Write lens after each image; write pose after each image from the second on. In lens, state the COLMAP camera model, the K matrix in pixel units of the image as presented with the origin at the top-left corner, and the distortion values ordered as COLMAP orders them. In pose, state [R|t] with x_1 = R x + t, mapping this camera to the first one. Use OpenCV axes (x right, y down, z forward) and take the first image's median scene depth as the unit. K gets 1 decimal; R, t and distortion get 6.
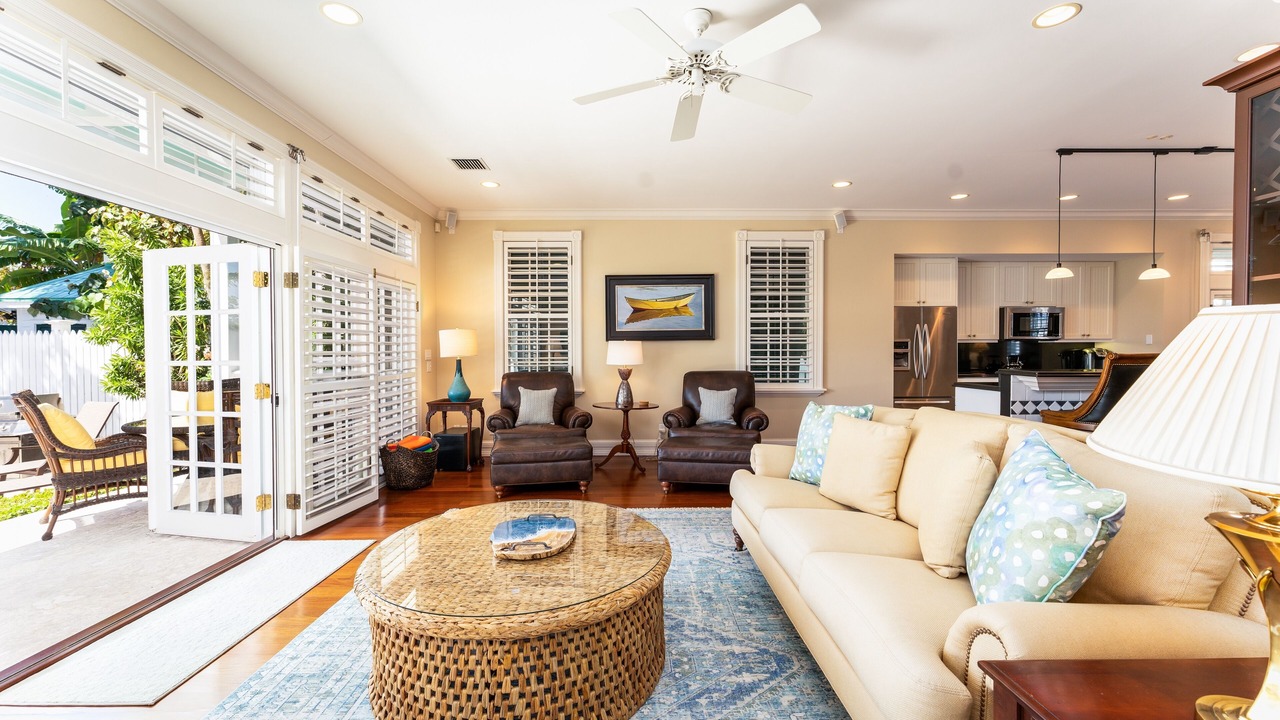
lens RADIAL K [[503.1, 0, 642.4], [0, 503.1, 355.4], [0, 0, 1]] dist [-0.000545, 0.001071]
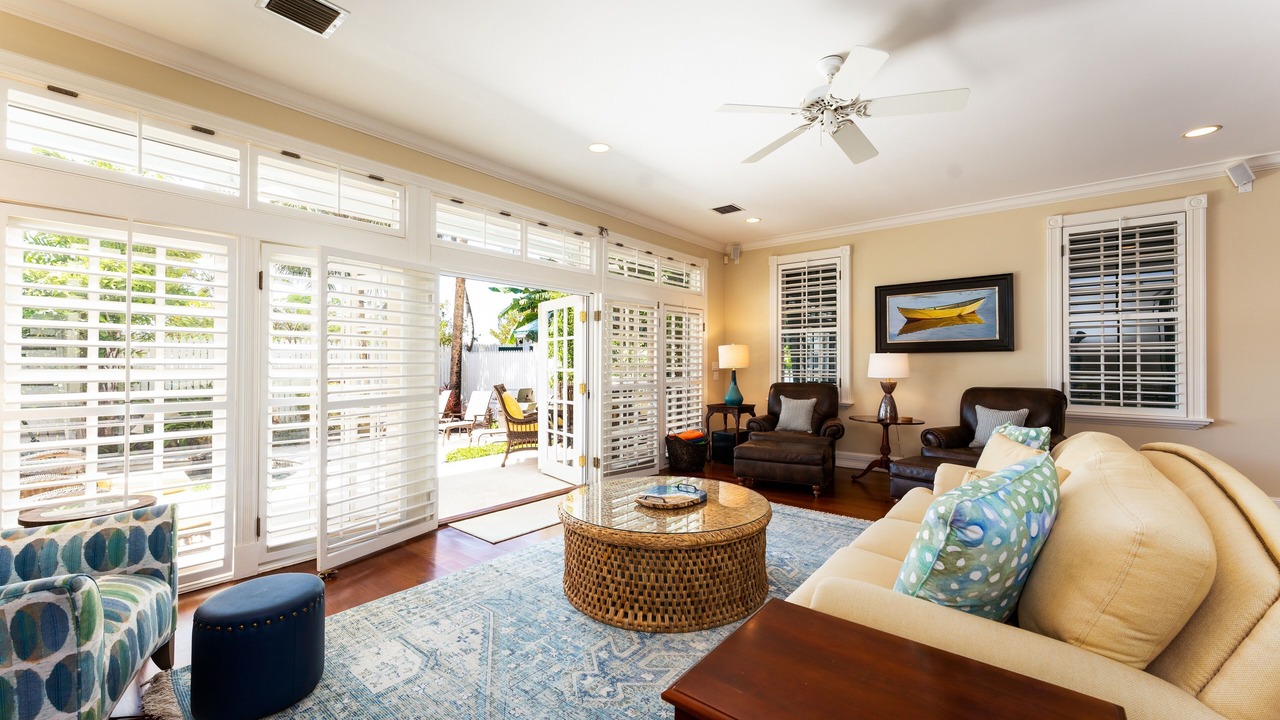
lens RADIAL K [[503.1, 0, 646.2], [0, 503.1, 352.1], [0, 0, 1]] dist [-0.000545, 0.001071]
pose [[0.771348, -0.011183, -0.636315, 0.228283], [-0.008713, 0.999566, -0.028129, 0.000618], [0.636354, 0.027241, 0.770916, -0.044652]]
